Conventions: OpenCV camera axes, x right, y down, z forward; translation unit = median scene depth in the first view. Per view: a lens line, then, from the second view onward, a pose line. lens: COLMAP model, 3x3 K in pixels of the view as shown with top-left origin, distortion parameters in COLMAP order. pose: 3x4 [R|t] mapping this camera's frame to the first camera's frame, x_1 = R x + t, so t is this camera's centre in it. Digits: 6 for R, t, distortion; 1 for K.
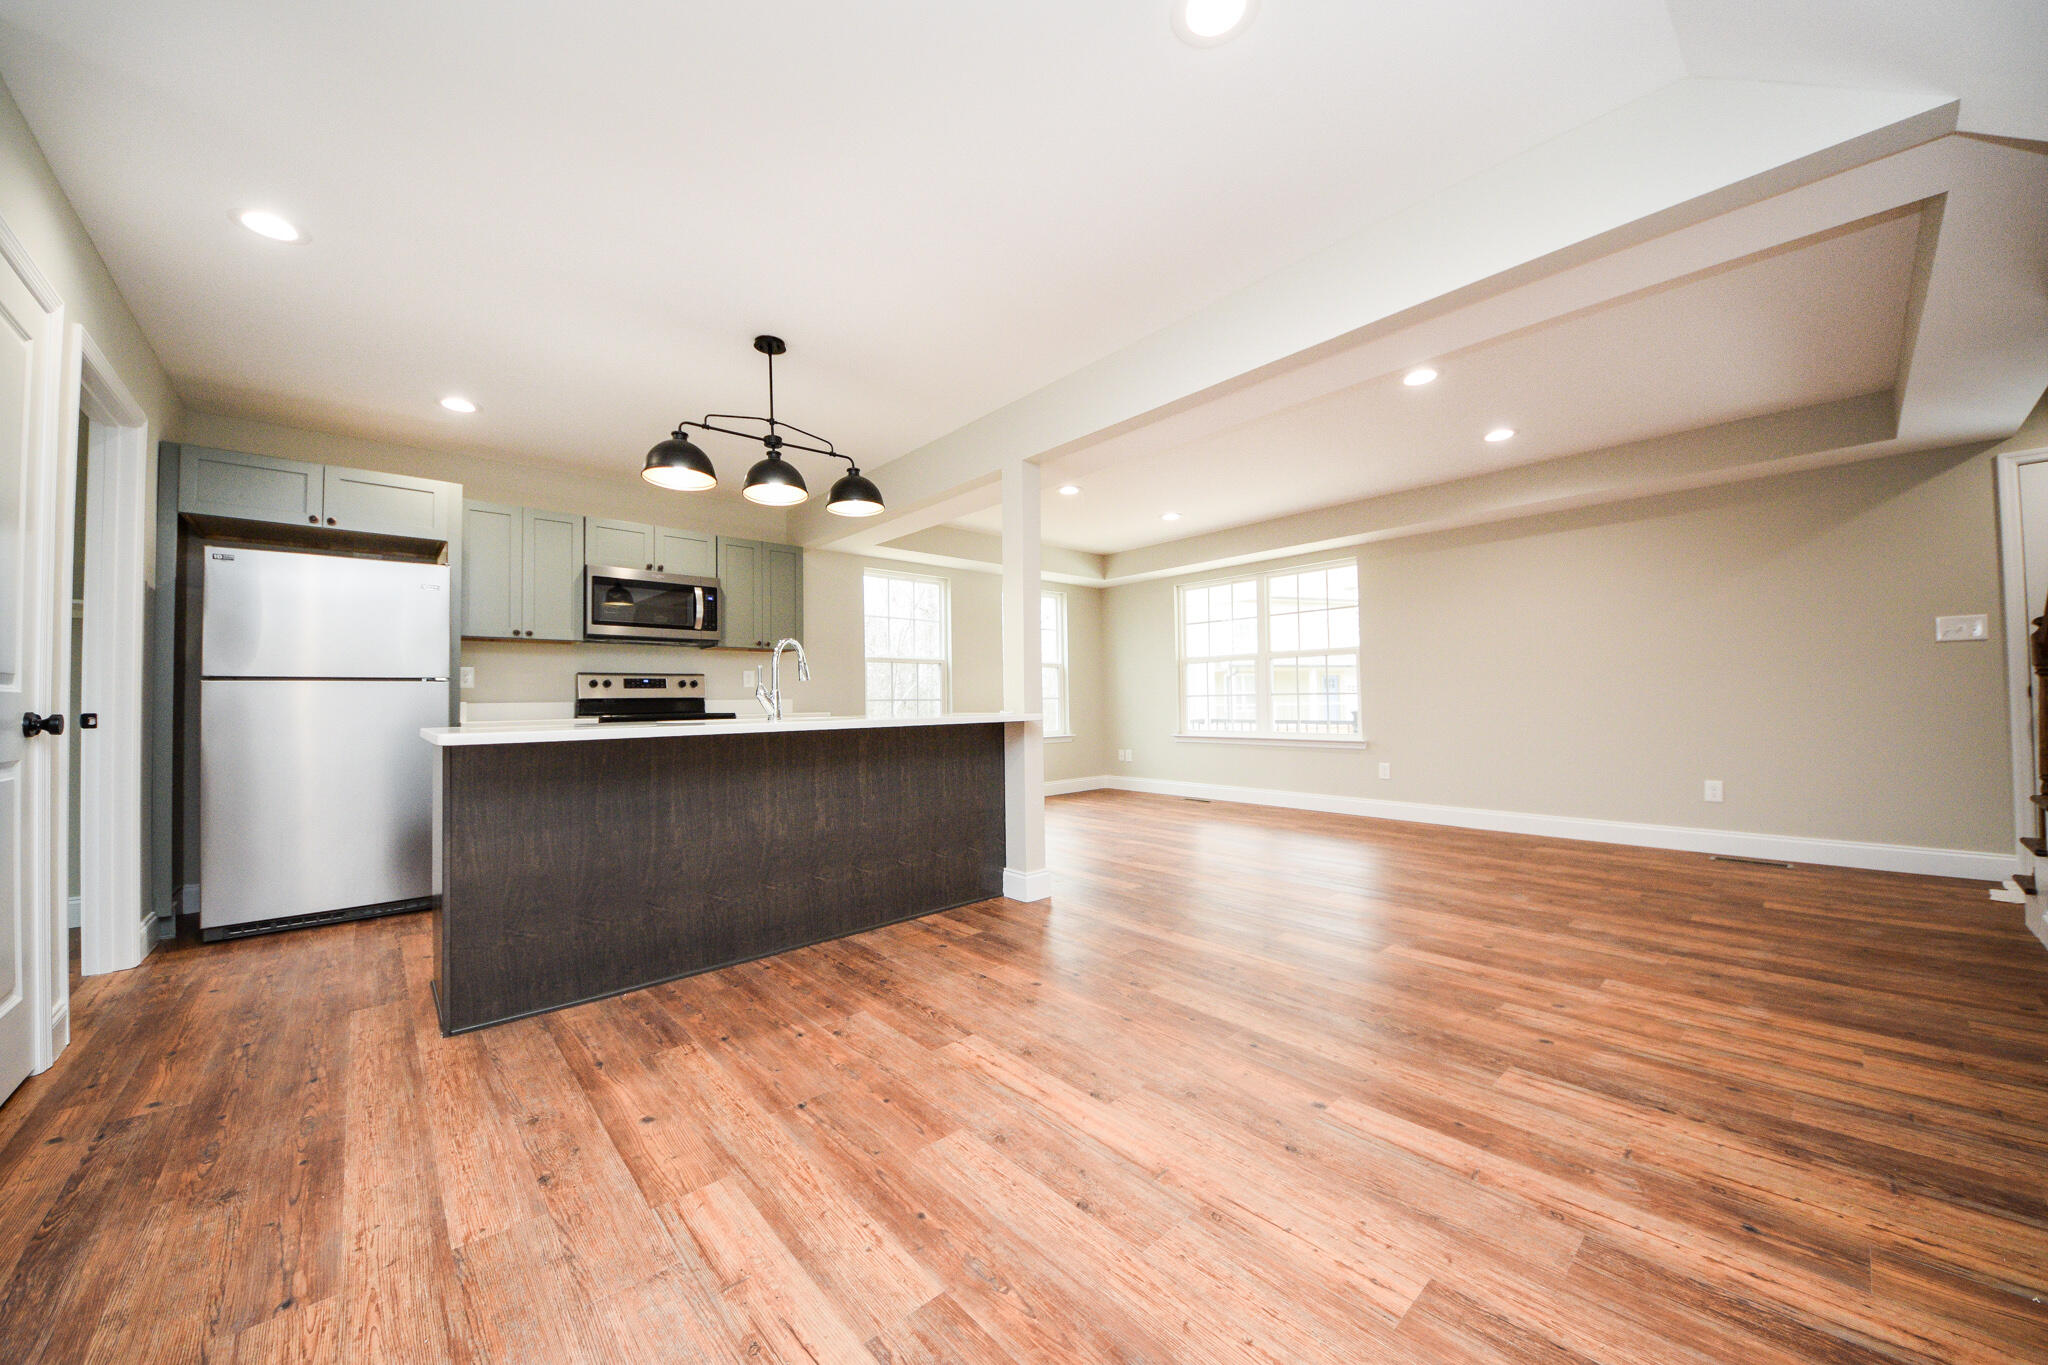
lens RADIAL K [[730.4, 0, 1034.5], [0, 730.4, 681.9], [0, 0, 1]] dist [-0.003389, -0.000452]
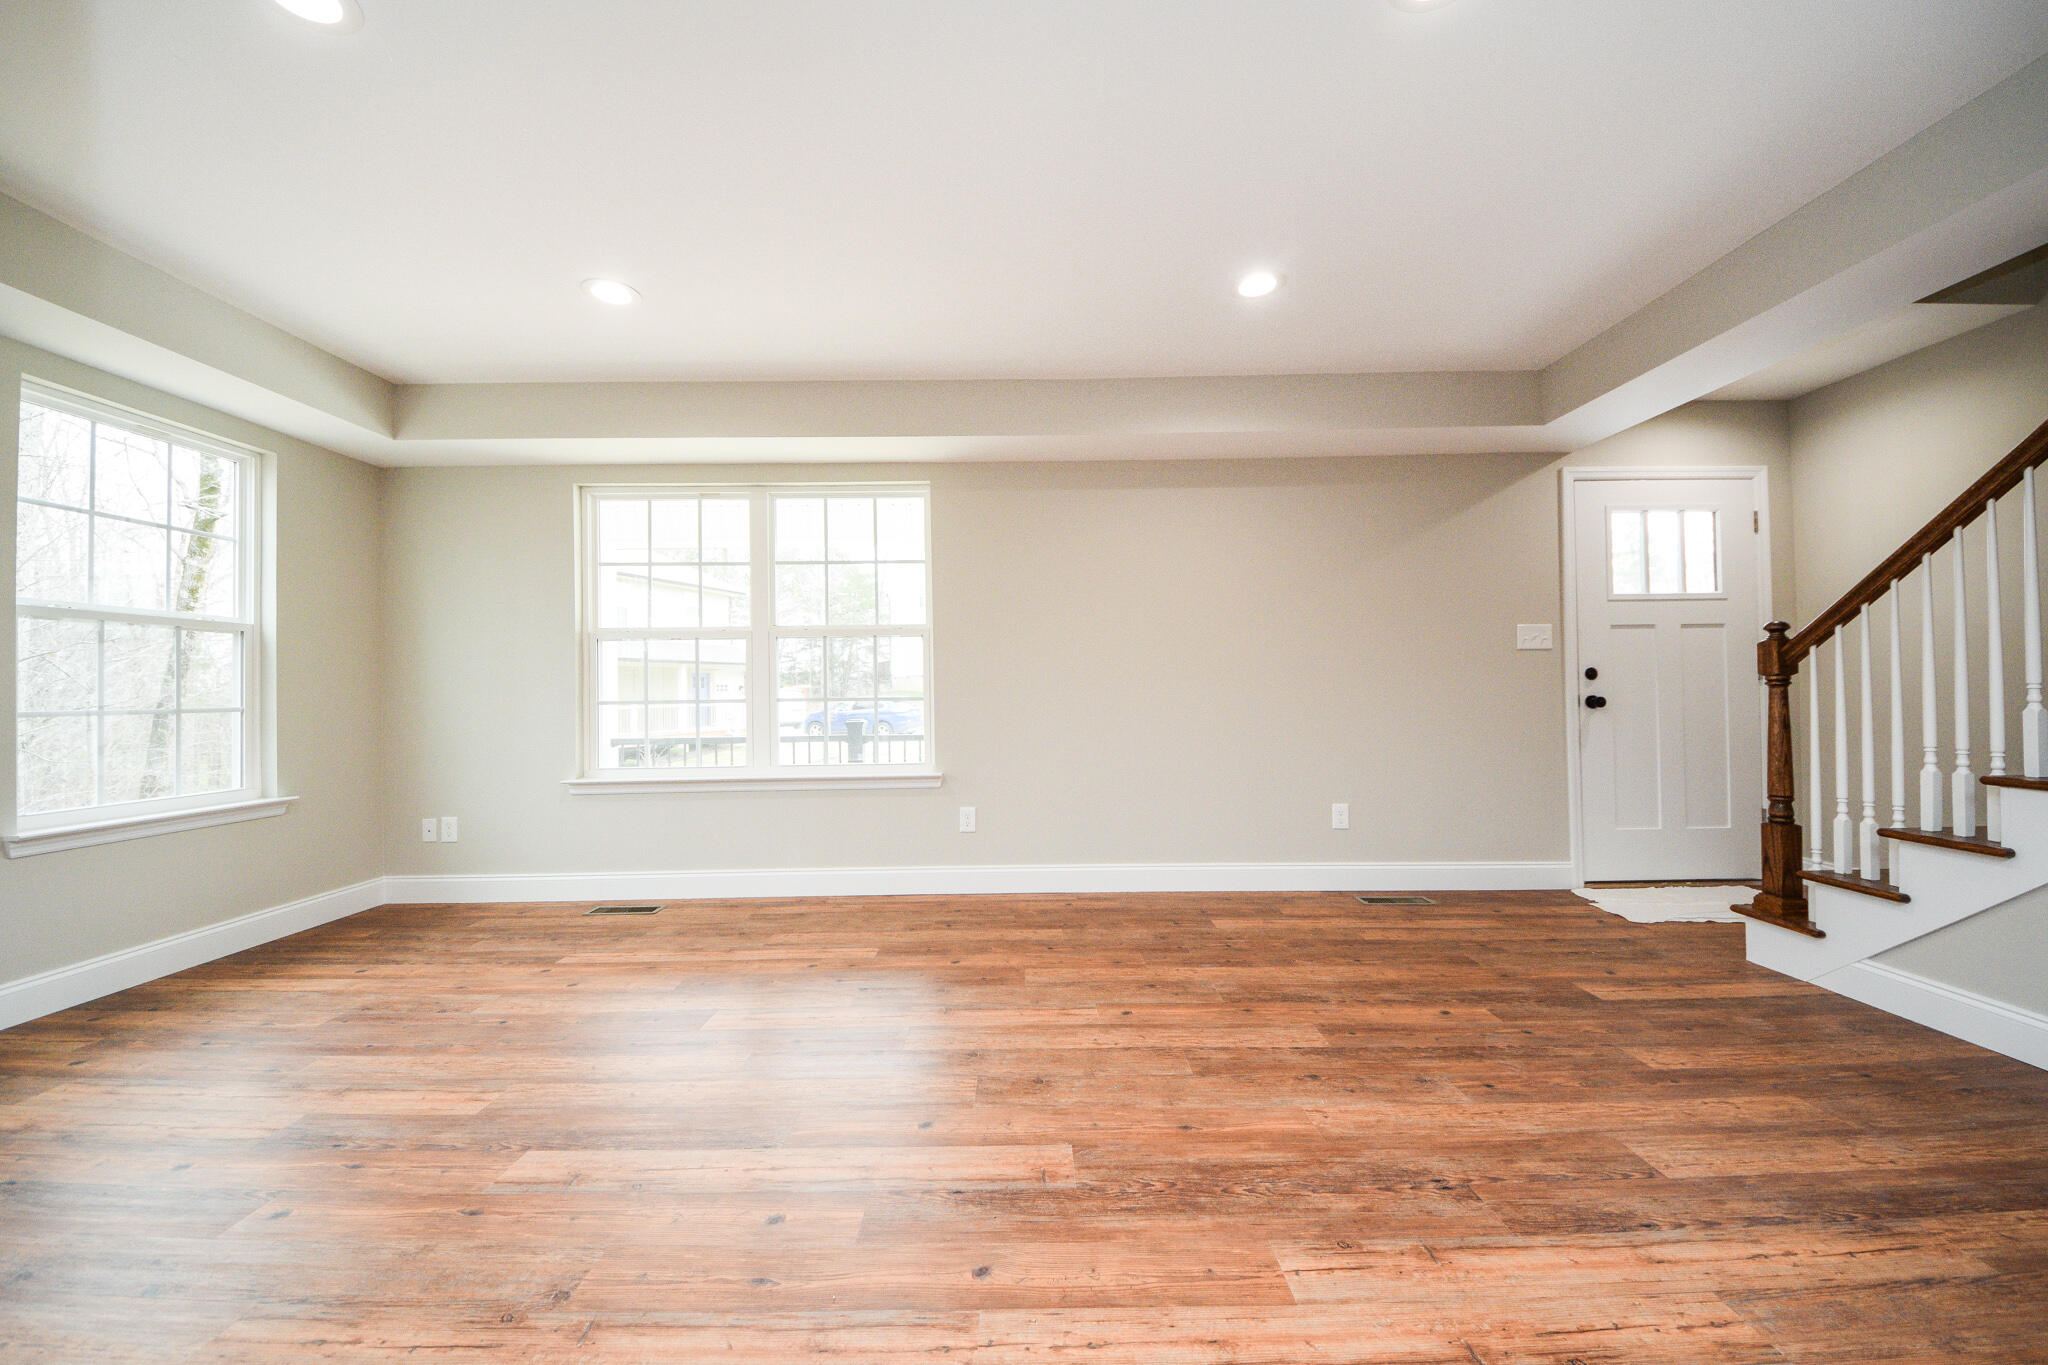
lens RADIAL K [[740.2, 0, 1043.5], [0, 740.2, 683.5], [0, 0, 1]] dist [-0.001748, -0.007501]
pose [[0.657856, 0.014861, 0.752997, 0.051957], [-0.017898, 0.999831, -0.004096, 0.003533], [-0.752931, -0.010783, 0.658011, 0.975100]]
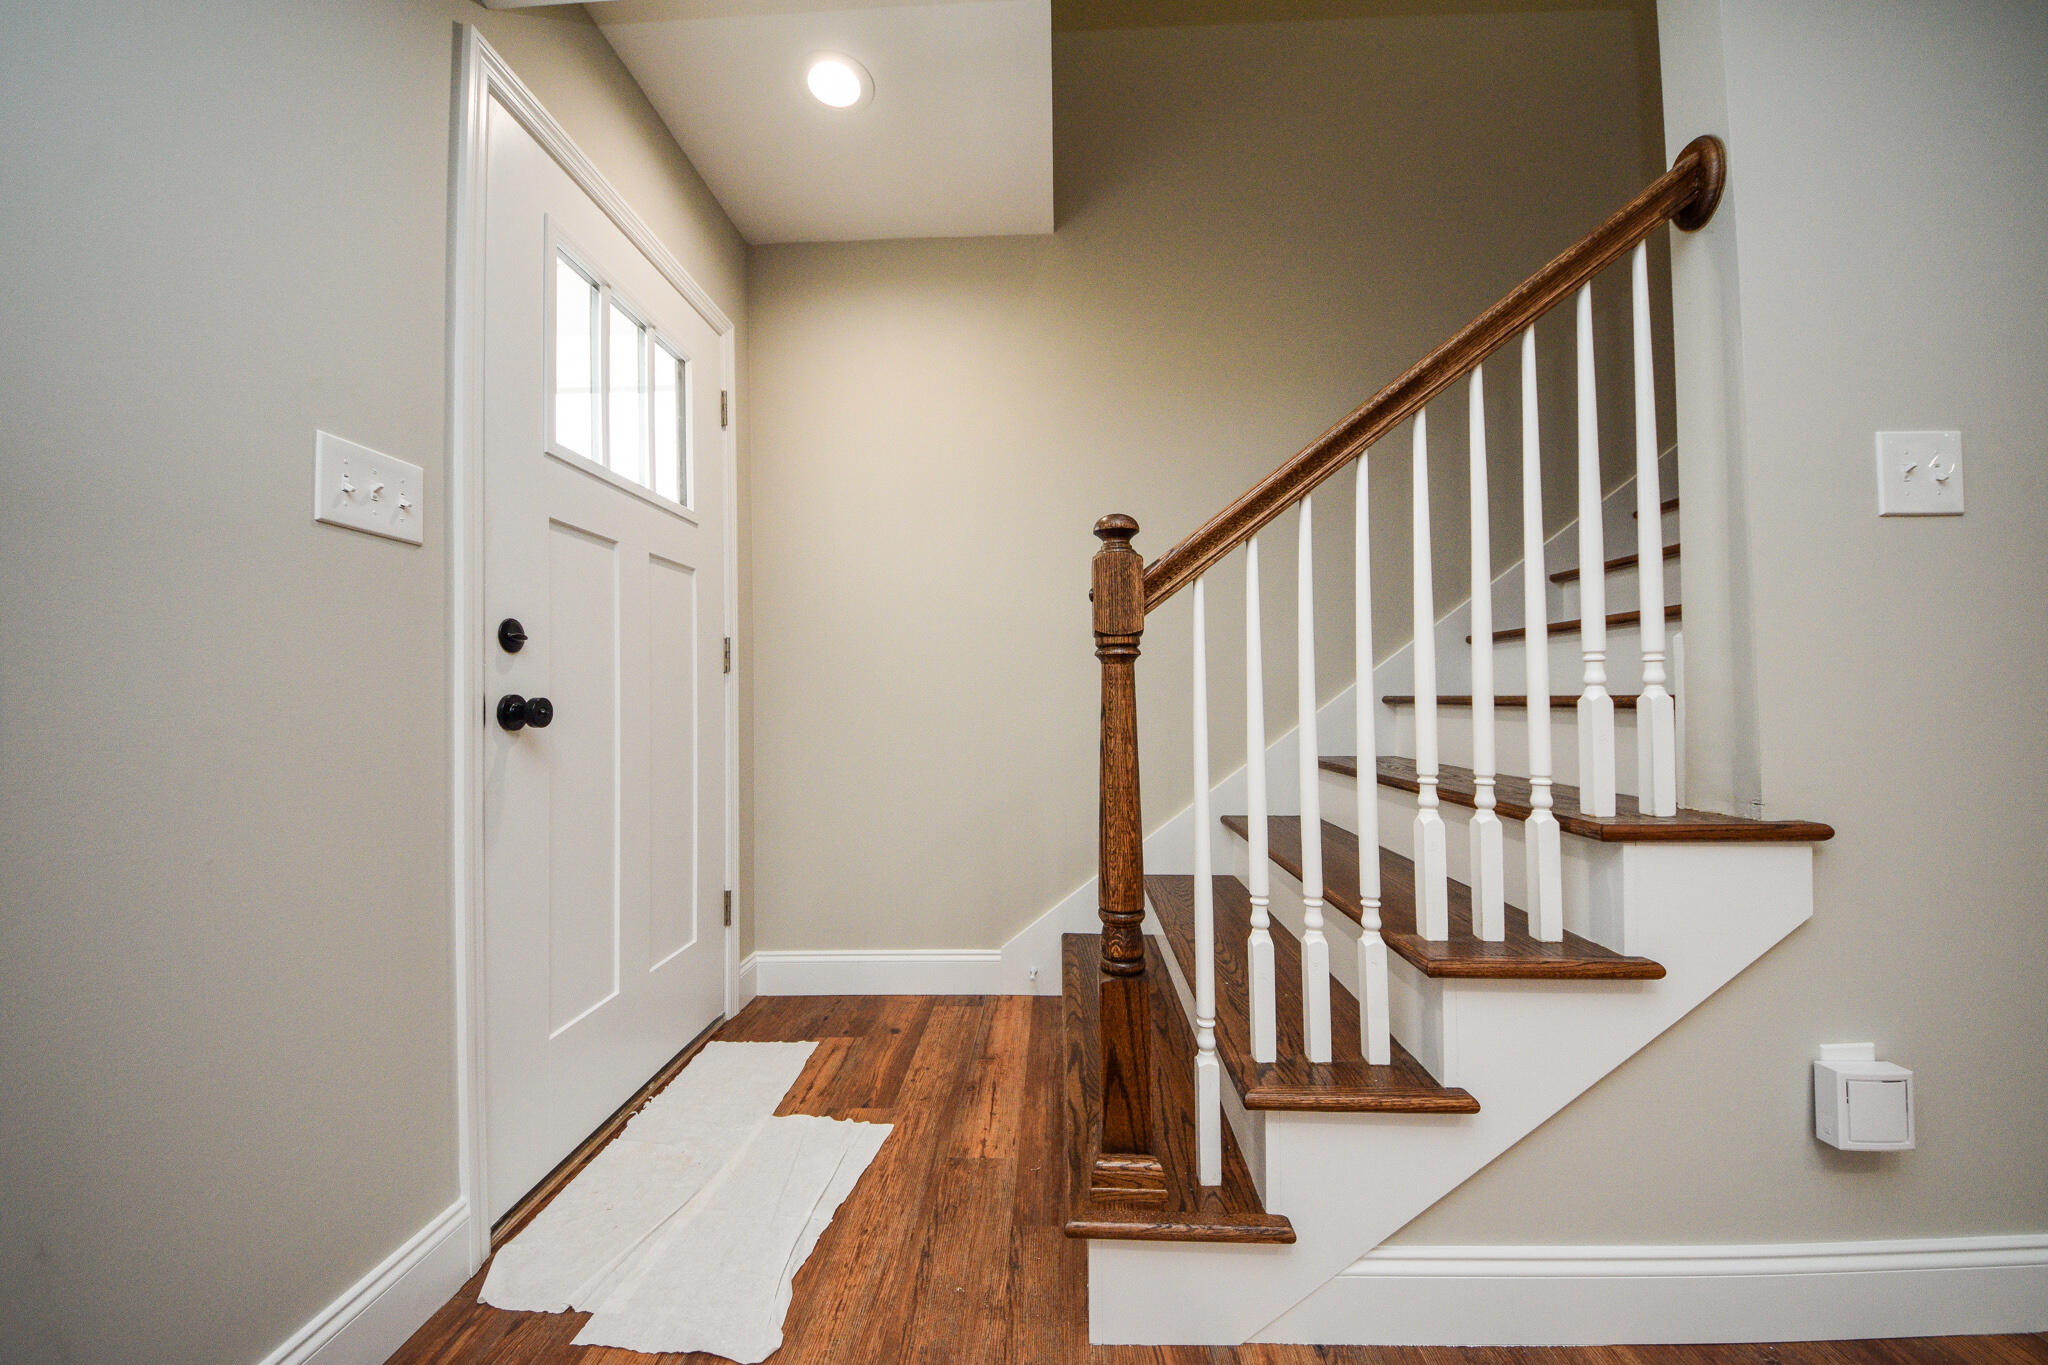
lens RADIAL K [[740.2, 0, 1043.5], [0, 740.2, 683.5], [0, 0, 1]] dist [-0.001748, -0.007501]
pose [[-0.724531, 0.032468, 0.688477, 1.002511], [0.003134, 0.999035, -0.043816, 0.015090], [-0.689235, -0.029588, -0.723933, 1.190588]]
